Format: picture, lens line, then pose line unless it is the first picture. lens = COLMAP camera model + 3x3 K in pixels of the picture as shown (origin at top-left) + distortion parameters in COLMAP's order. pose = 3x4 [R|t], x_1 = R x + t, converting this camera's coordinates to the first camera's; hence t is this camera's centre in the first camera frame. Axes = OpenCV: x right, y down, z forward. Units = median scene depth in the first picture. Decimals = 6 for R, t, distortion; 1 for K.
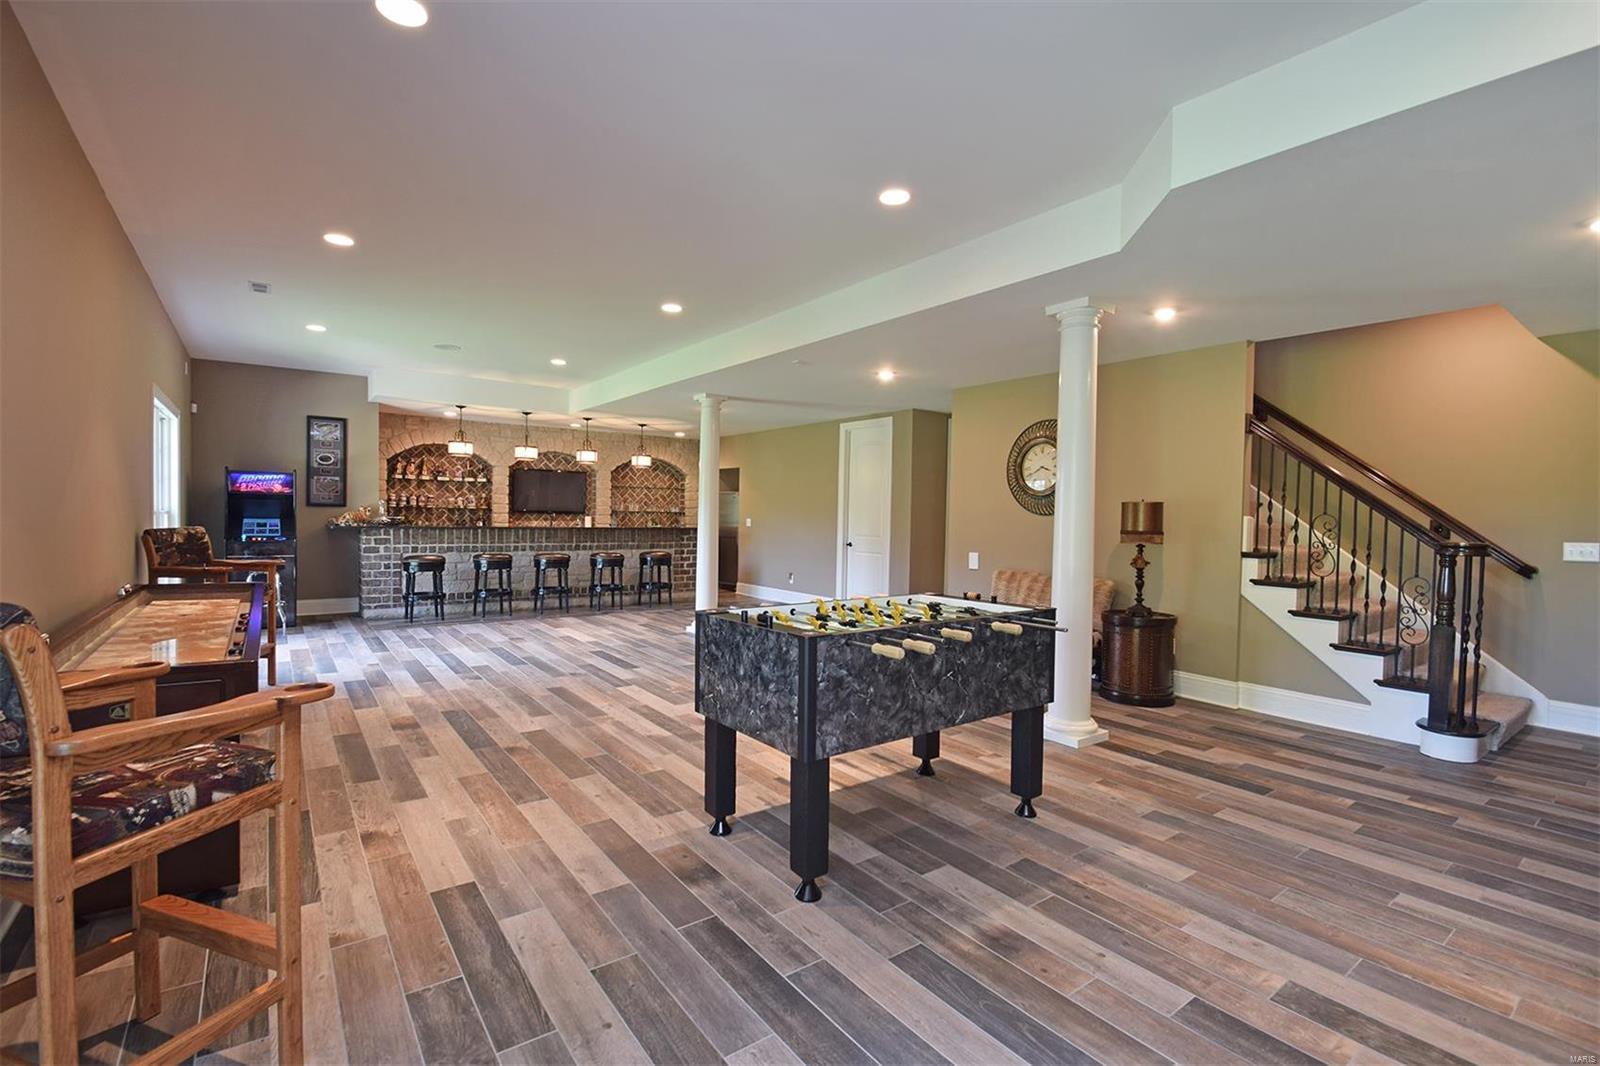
lens RADIAL K [[709.8, 0, 782.0], [0, 709.8, 539.6], [0, 0, 1]] dist [0.026832, -0.024109]
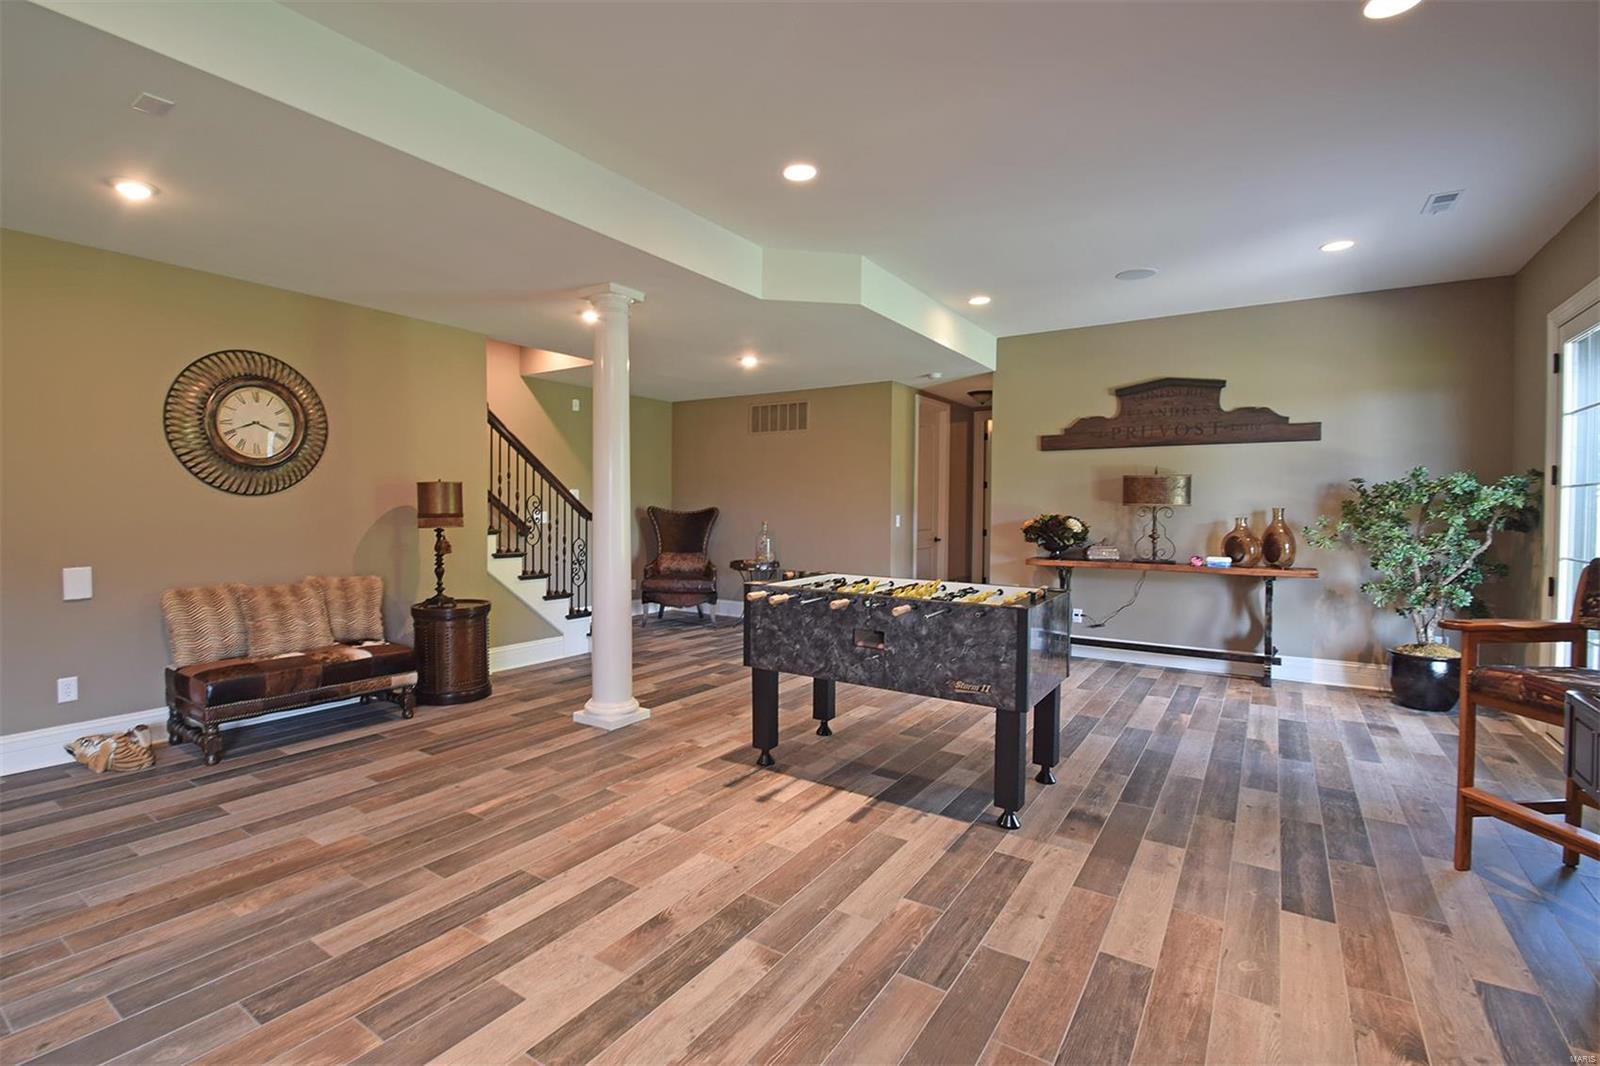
lens RADIAL K [[706.0, 0, 785.3], [0, 706.0, 513.2], [0, 0, 1]] dist [0.015352, -0.015990]
pose [[-0.335109, -0.031182, 0.941663, -0.731879], [0.018562, 0.999040, 0.039687, -0.059771], [-0.941996, 0.030779, -0.334209, 1.306410]]
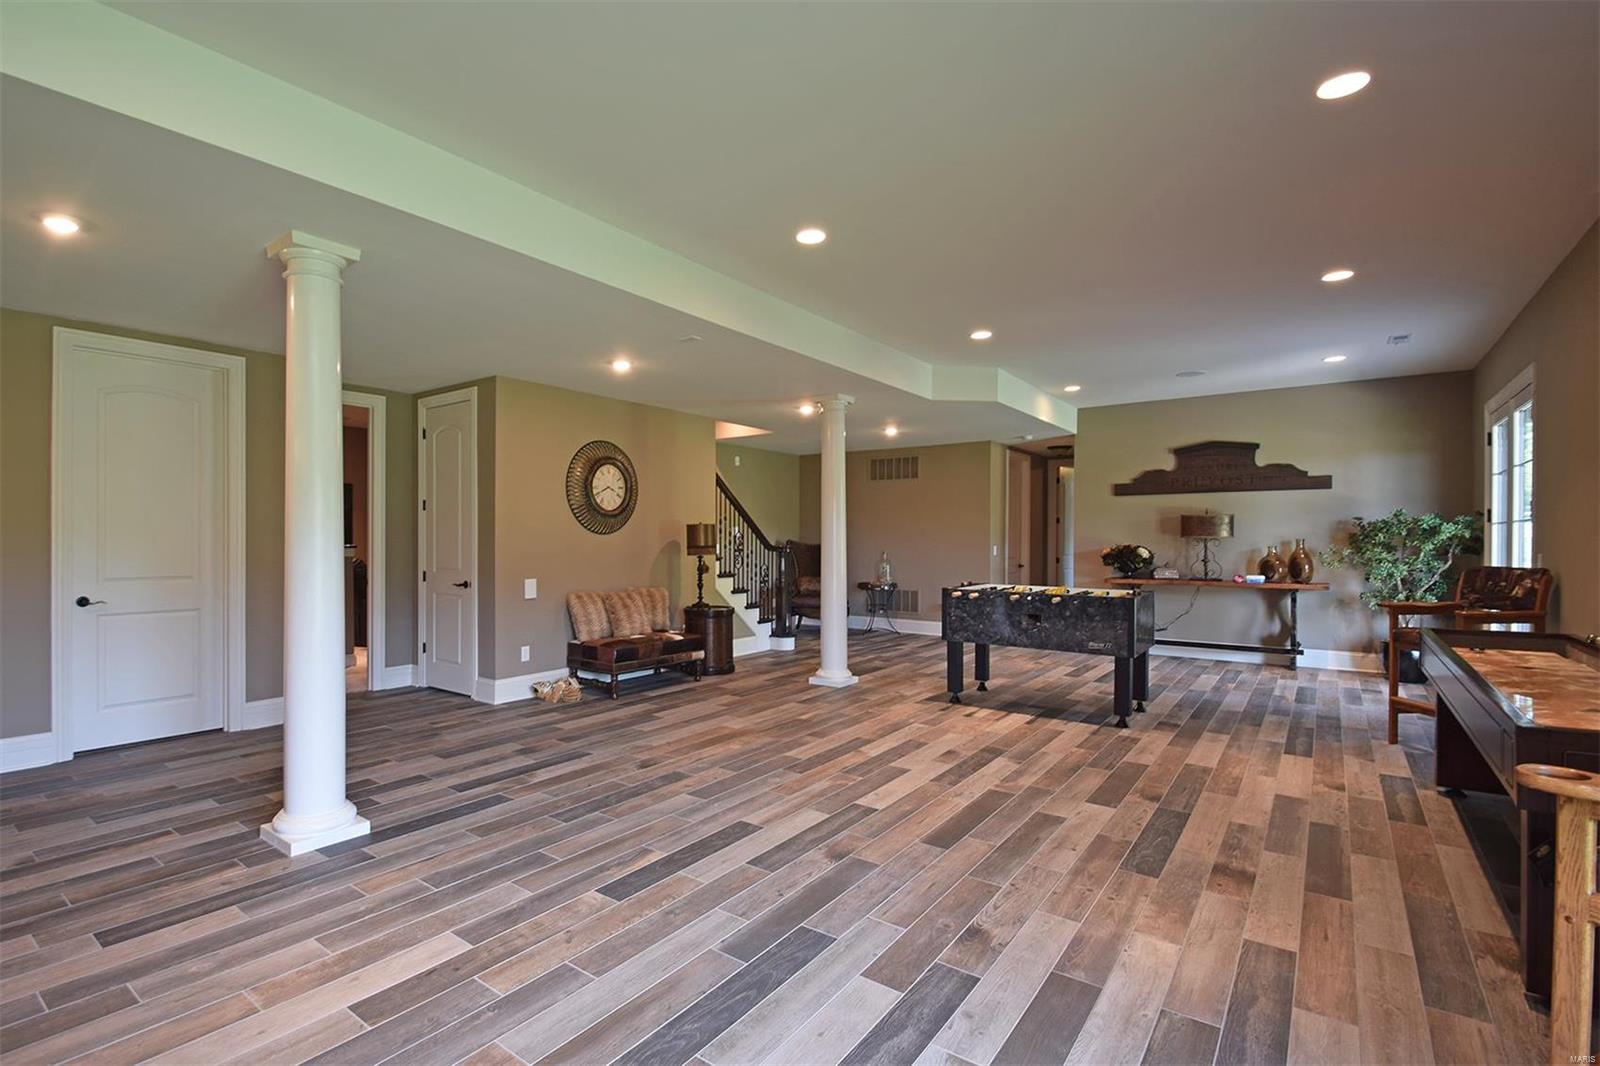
lens RADIAL K [[709.8, 0, 782.0], [0, 709.8, 539.6], [0, 0, 1]] dist [0.026832, -0.024109]
pose [[-0.289764, -0.020159, 0.956886, -1.190190], [0.025205, 0.999271, 0.028685, -0.085575], [-0.956766, 0.032430, -0.289045, 1.824199]]
